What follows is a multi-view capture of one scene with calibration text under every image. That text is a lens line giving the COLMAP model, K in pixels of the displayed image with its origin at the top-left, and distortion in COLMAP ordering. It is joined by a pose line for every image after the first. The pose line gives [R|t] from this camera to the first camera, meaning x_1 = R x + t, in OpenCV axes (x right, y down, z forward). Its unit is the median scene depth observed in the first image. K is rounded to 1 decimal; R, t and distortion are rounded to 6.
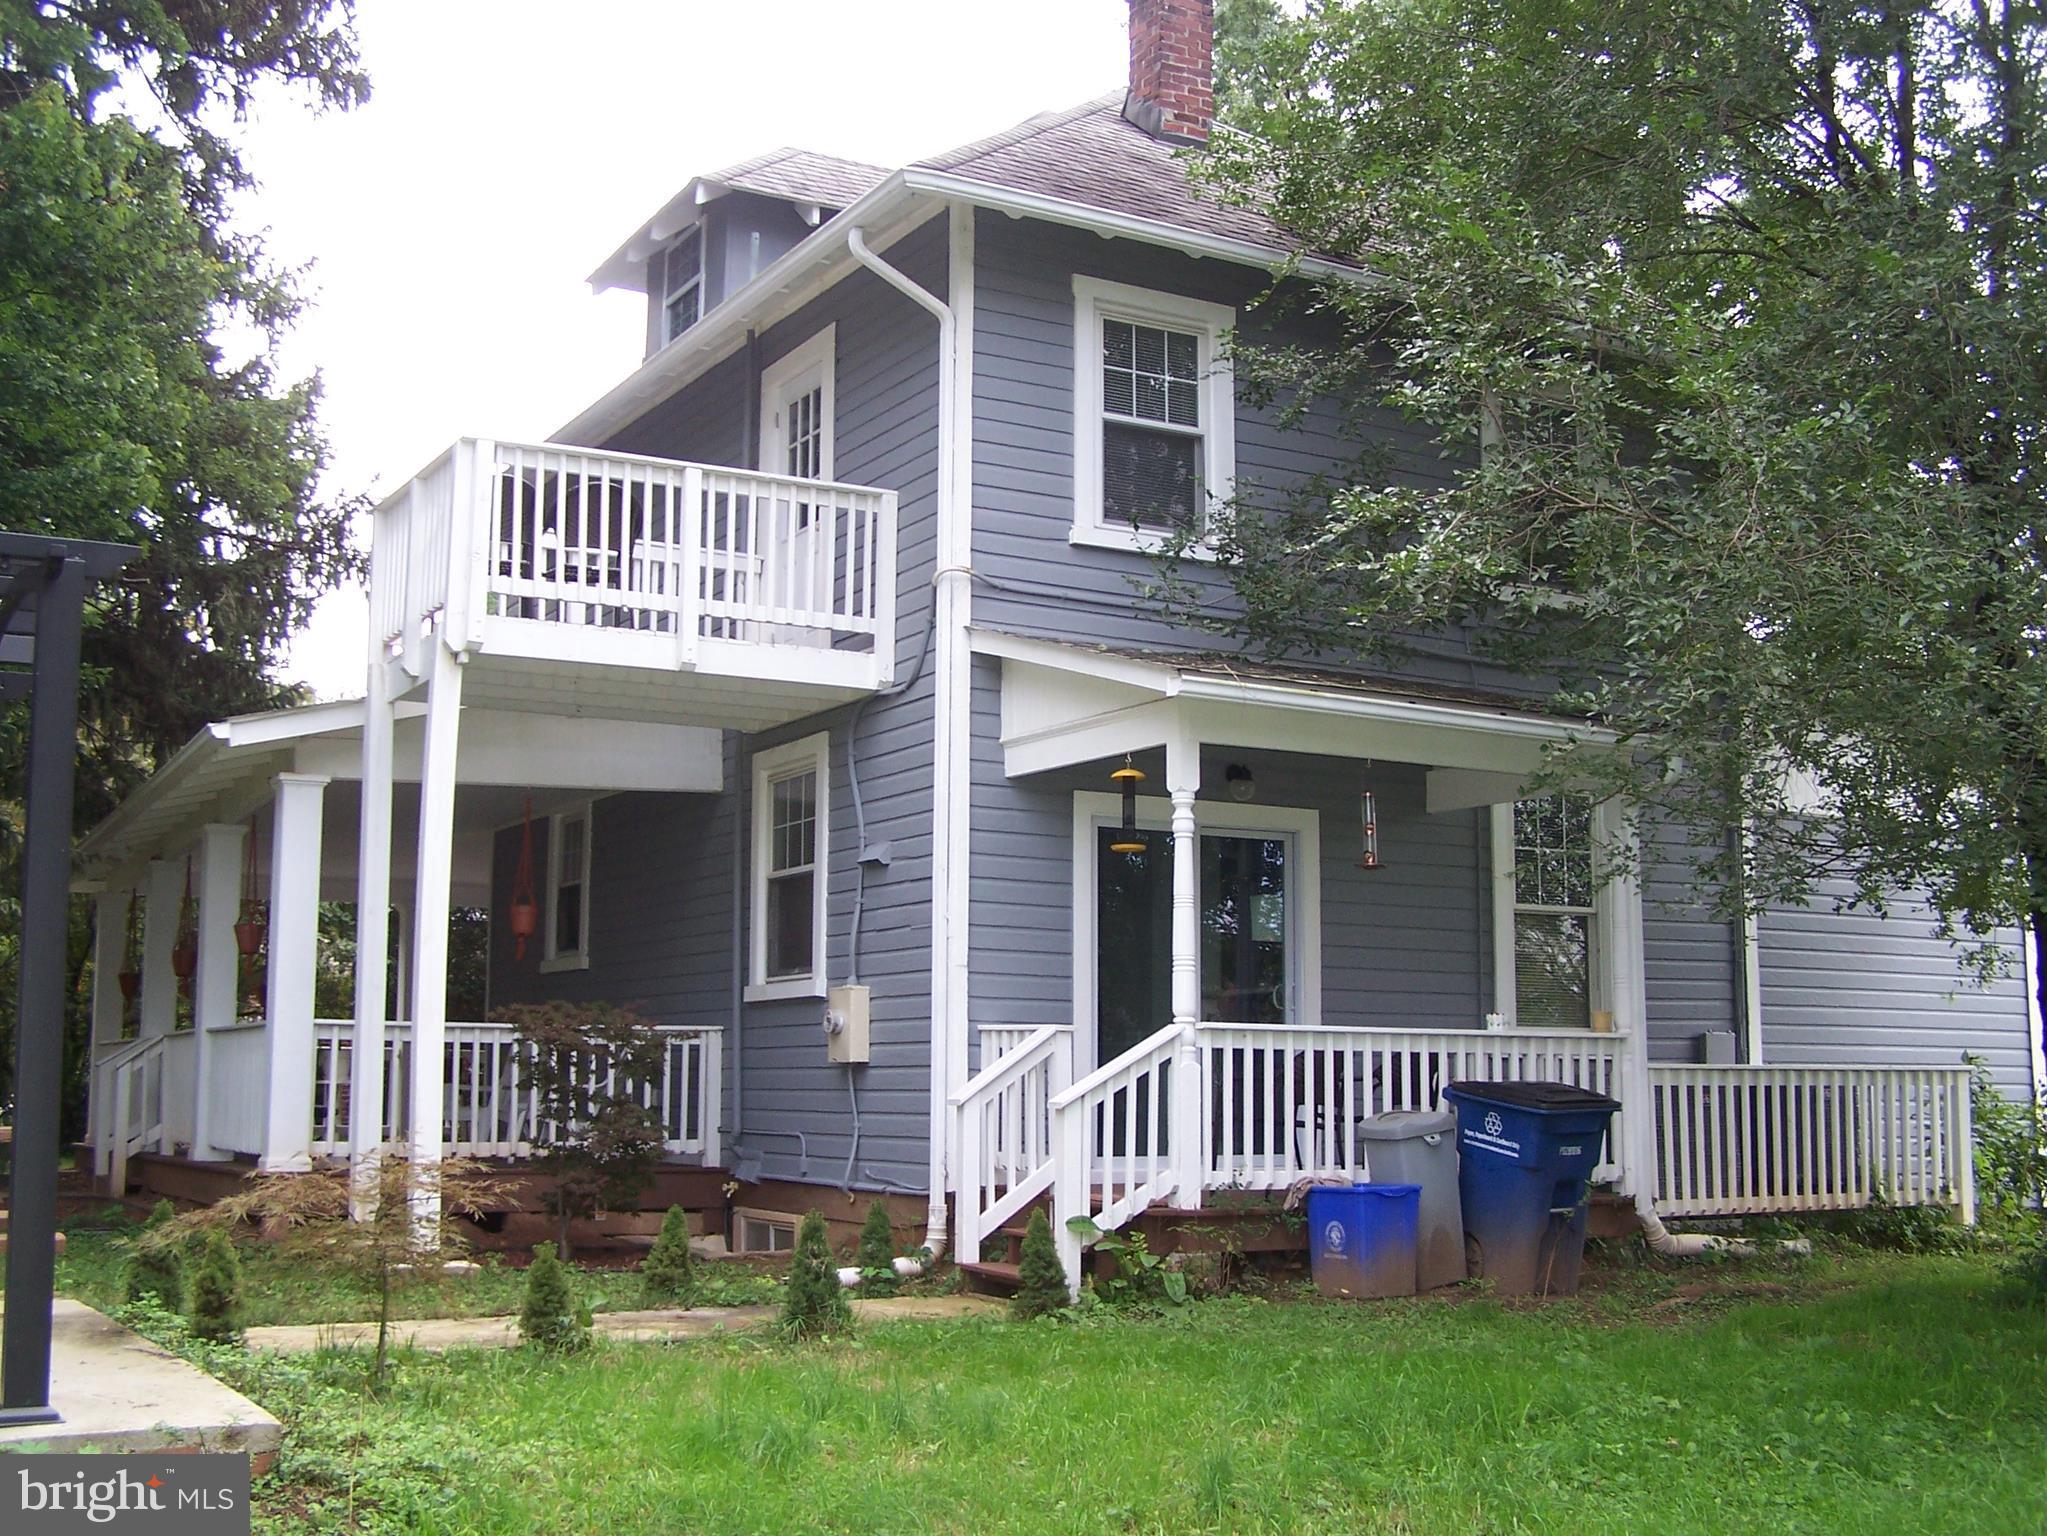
lens RADIAL K [[2320.6, 0, 1023.6], [0, 2320.6, 768.9], [0, 0, 1]] dist [-0.066959, 0.000000]
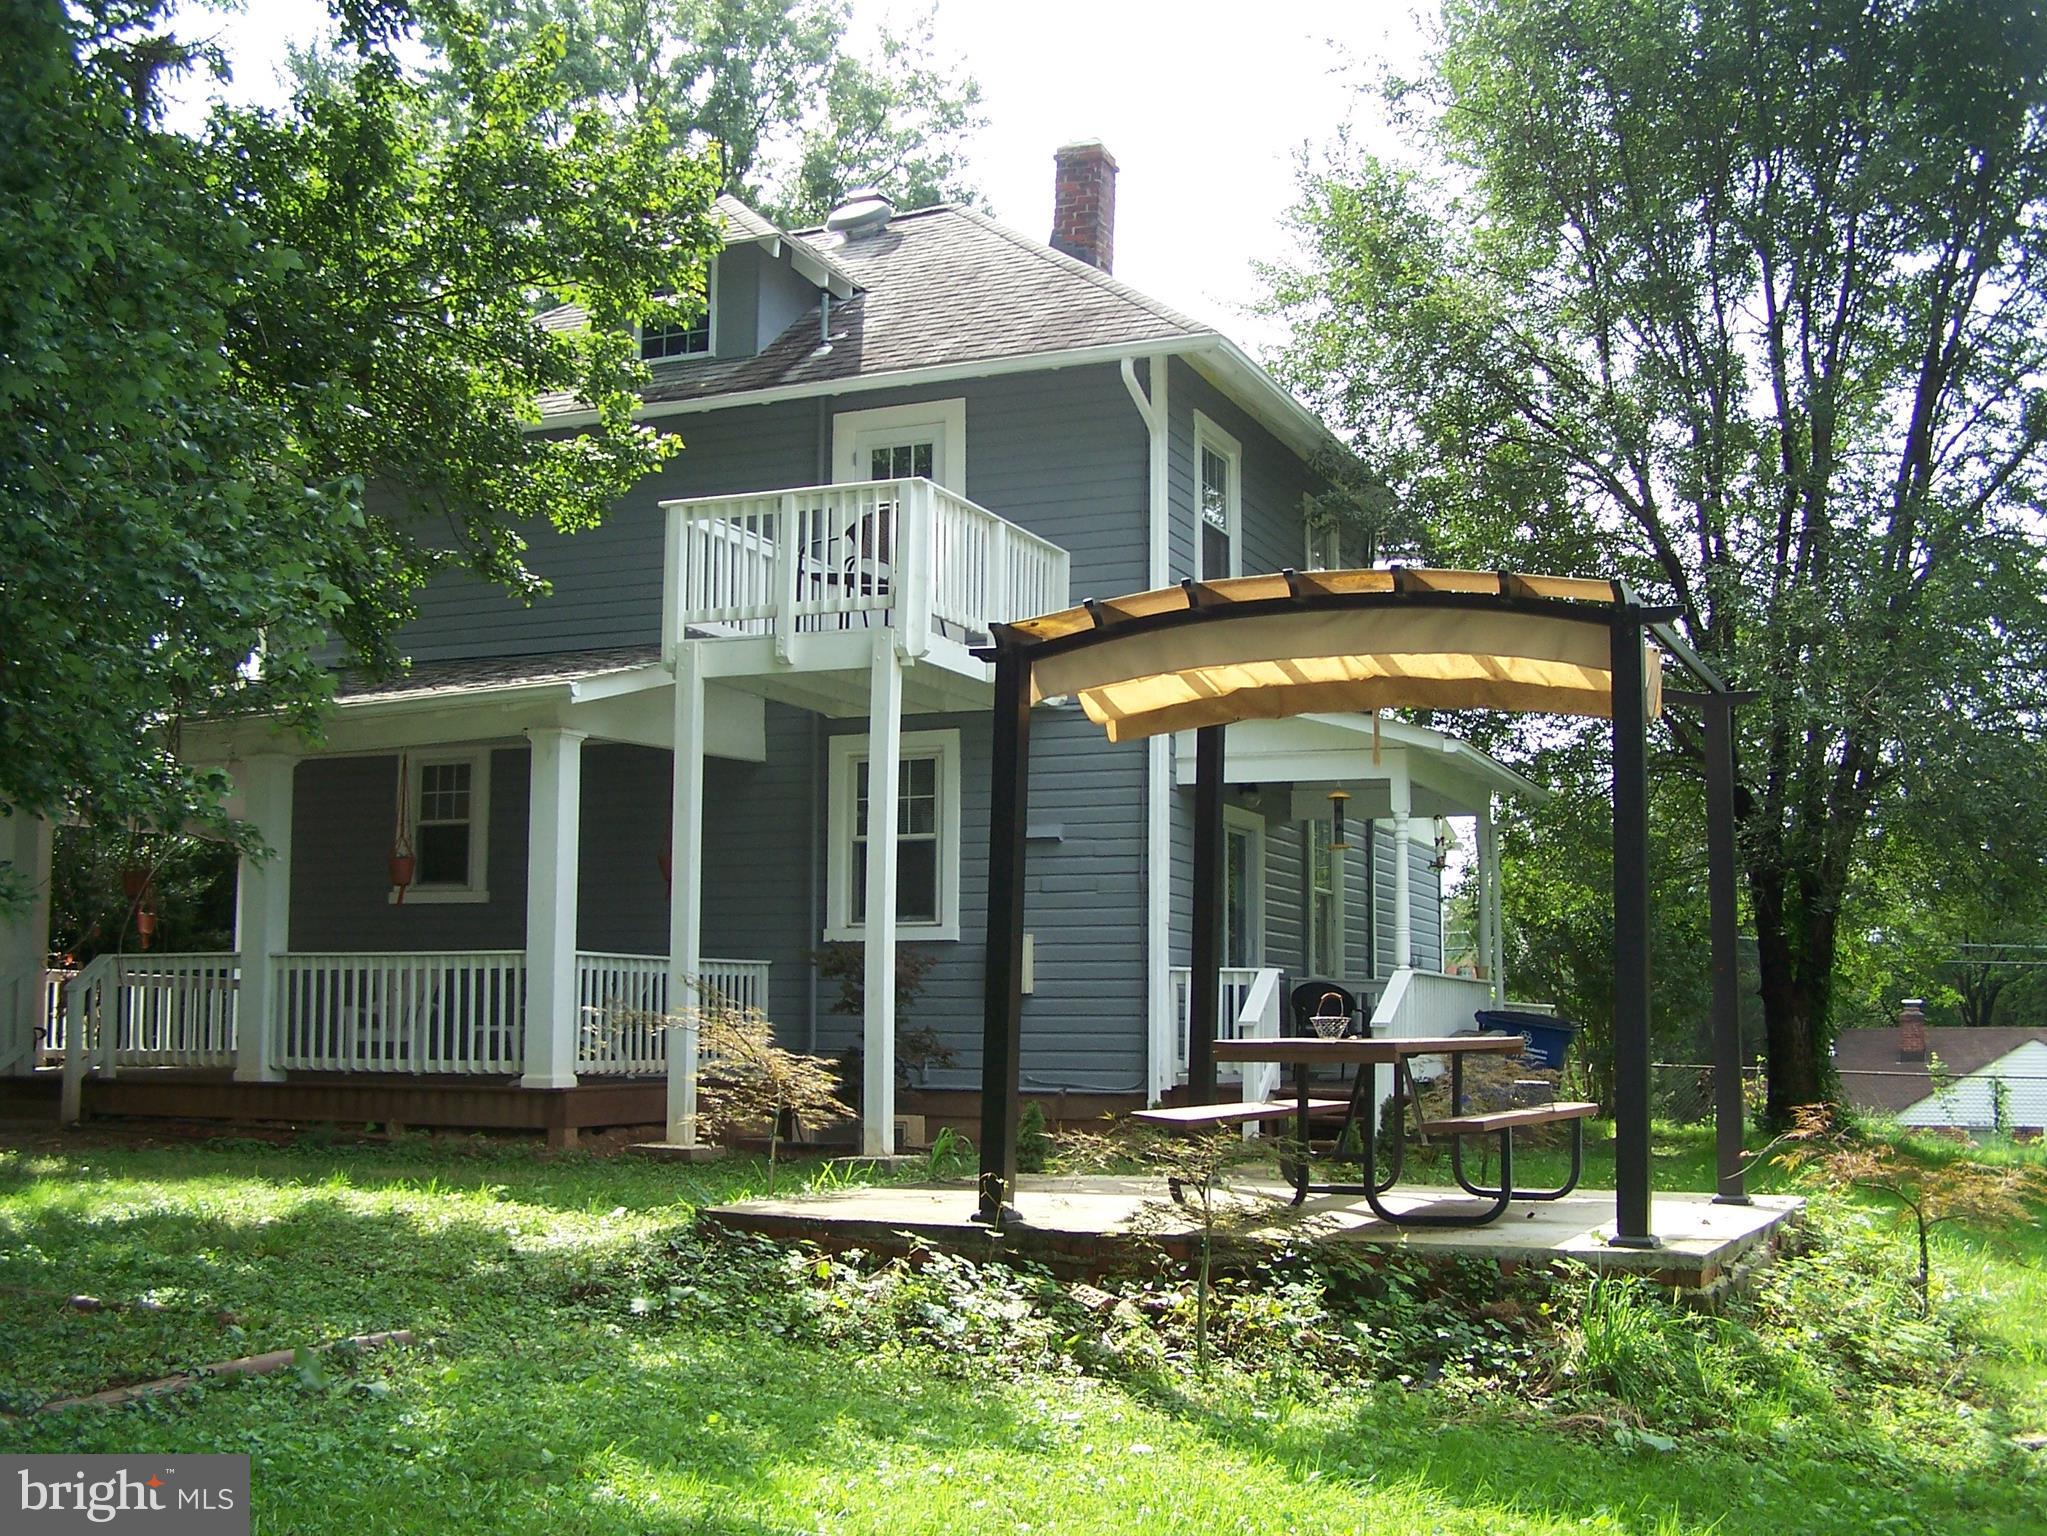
lens RADIAL K [[2320.6, 0, 1012.1], [0, 2320.6, 751.8], [0, 0, 1]] dist [-0.066959, 0.000000]
pose [[0.801105, 0.074080, 0.593922, -0.855999], [-0.084749, 0.996353, -0.009962, 0.006687], [-0.592494, -0.042354, 0.804461, -0.025989]]
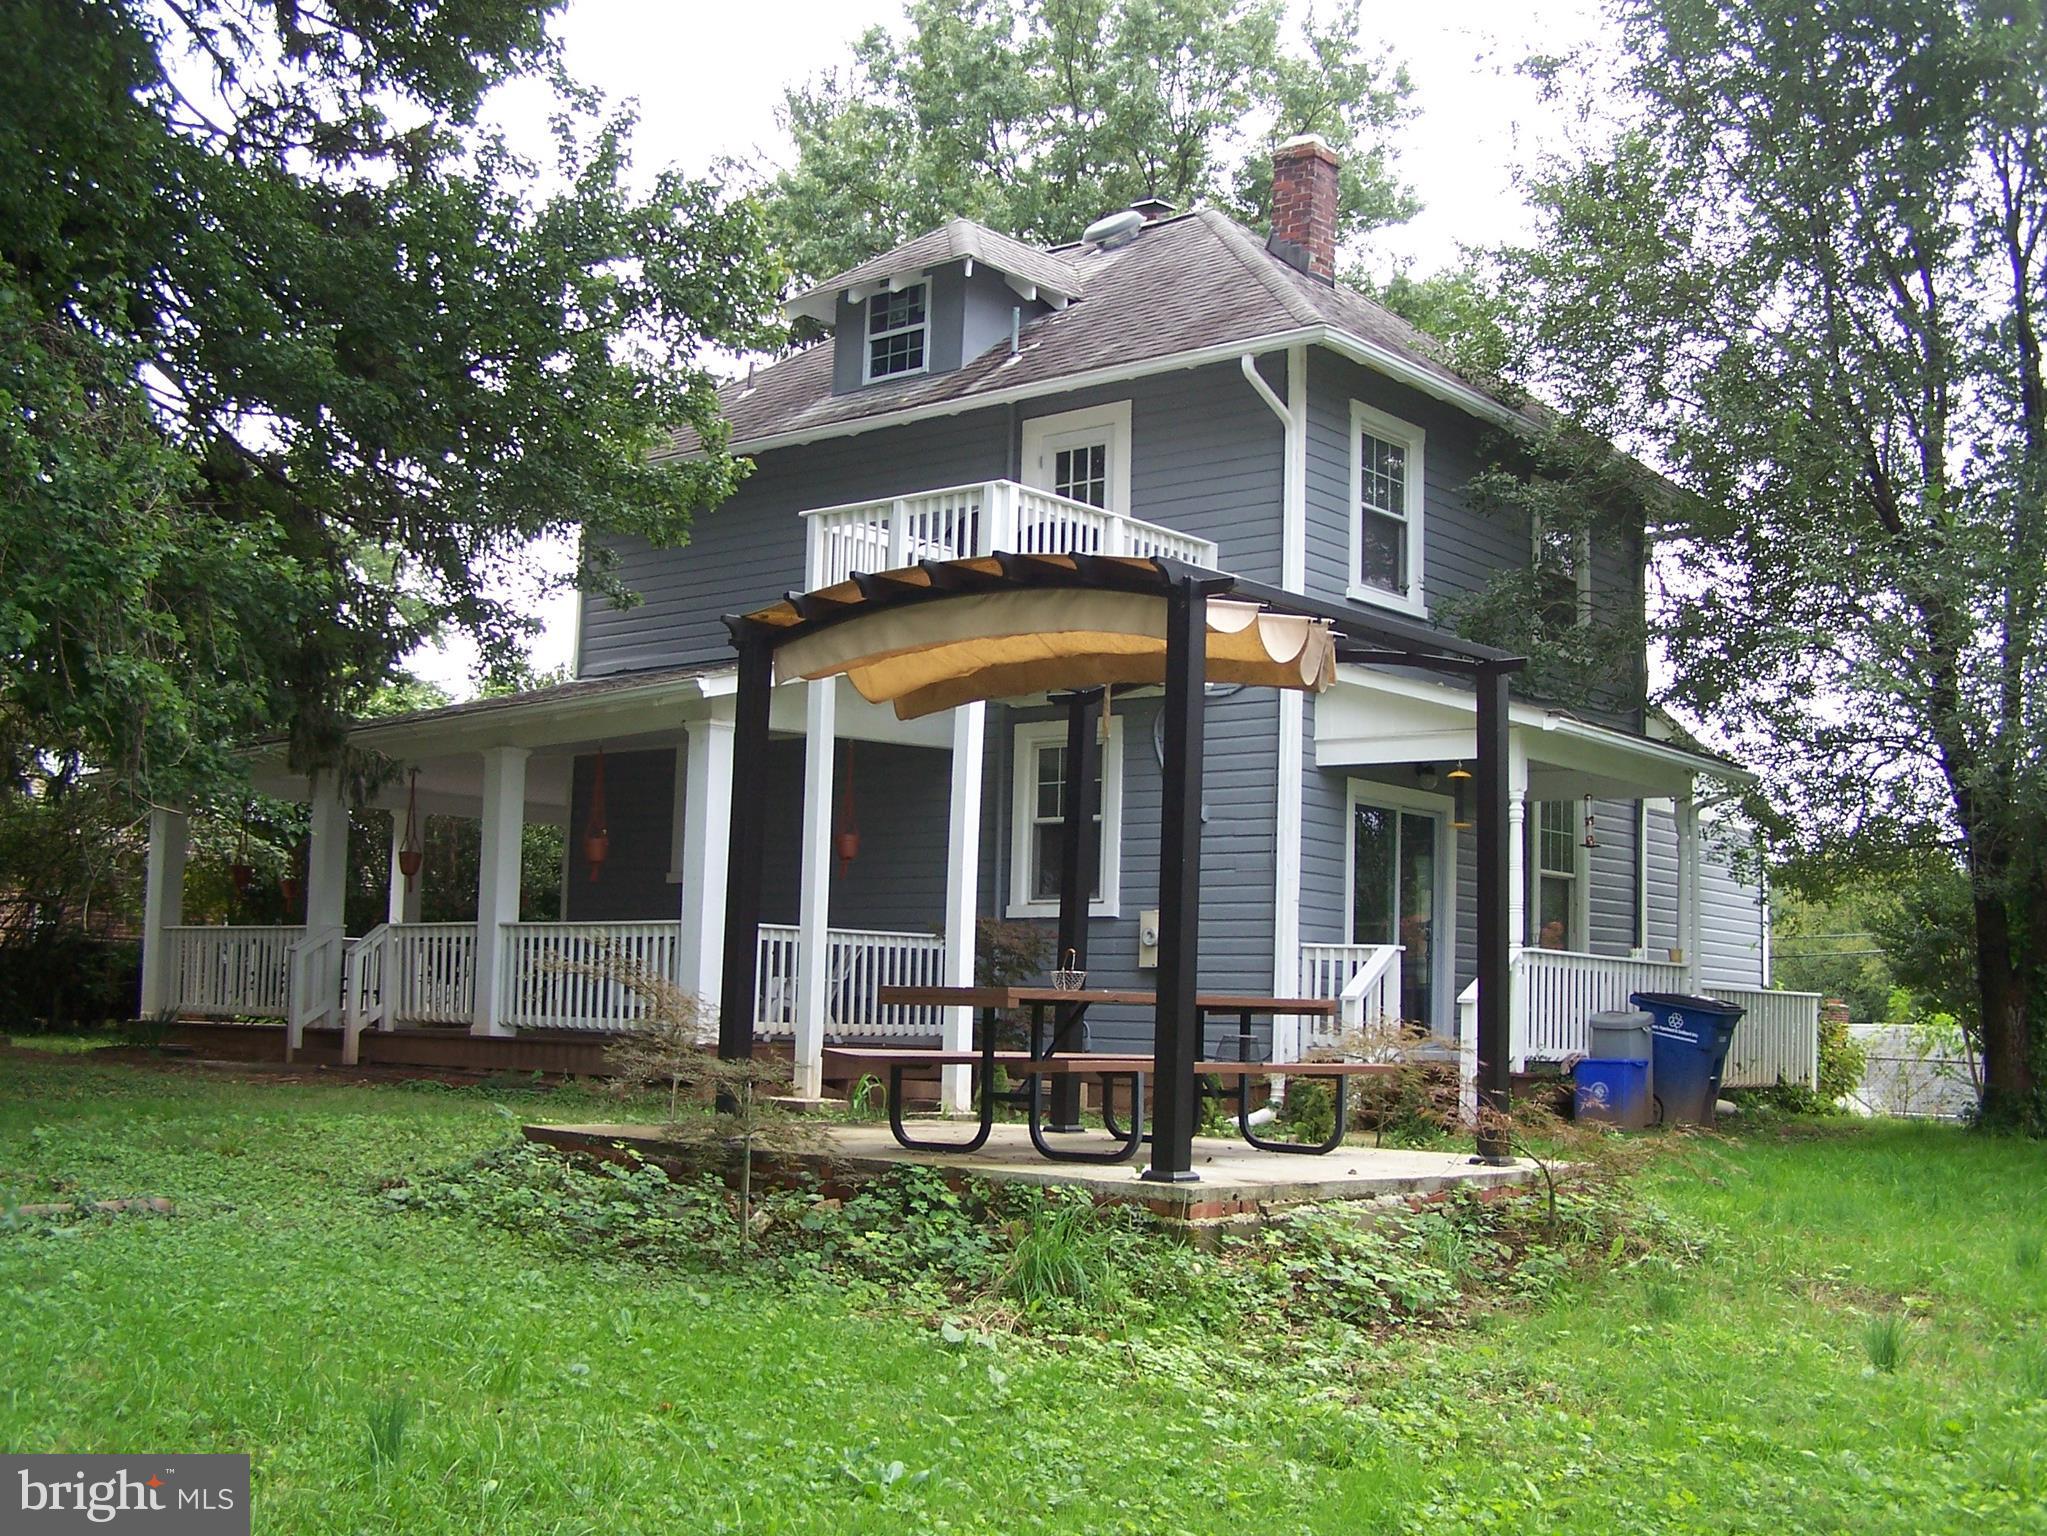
lens RADIAL K [[2320.6, 0, 1021.9], [0, 2320.6, 786.5], [0, 0, 1]] dist [-0.066959, 0.000000]
pose [[0.936303, 0.057258, 0.346493, -0.627821], [-0.071627, 0.997016, 0.028797, -0.010871], [-0.343810, -0.051781, 0.937610, -0.228468]]
